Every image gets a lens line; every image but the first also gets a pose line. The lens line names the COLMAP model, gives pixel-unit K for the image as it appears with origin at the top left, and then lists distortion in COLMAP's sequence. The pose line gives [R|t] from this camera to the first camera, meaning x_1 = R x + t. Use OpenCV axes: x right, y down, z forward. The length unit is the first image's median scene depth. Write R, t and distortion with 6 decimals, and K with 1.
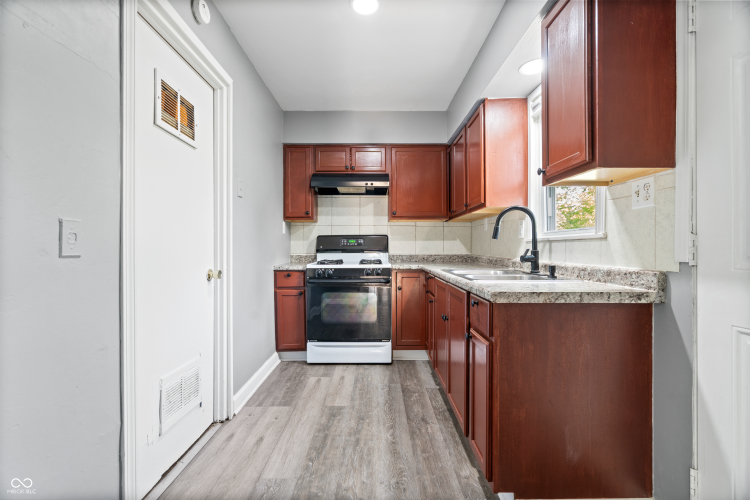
lens RADIAL K [[341.7, 0, 373.4], [0, 341.7, 251.3], [0, 0, 1]] dist [-0.006964, 0.002770]
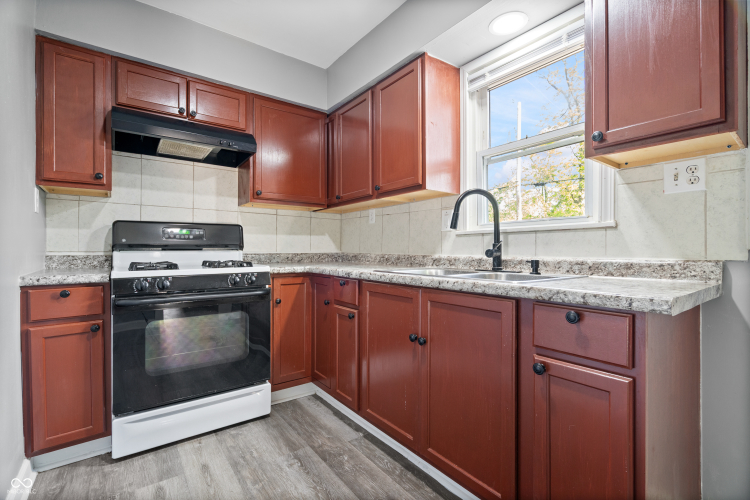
lens RADIAL K [[341.7, 0, 376.7], [0, 341.7, 251.1], [0, 0, 1]] dist [-0.006964, 0.002770]
pose [[0.799081, -0.000758, 0.601223, -0.182664], [0.005784, 0.999963, -0.006428, 0.013514], [-0.601196, 0.008614, 0.799055, 0.335359]]
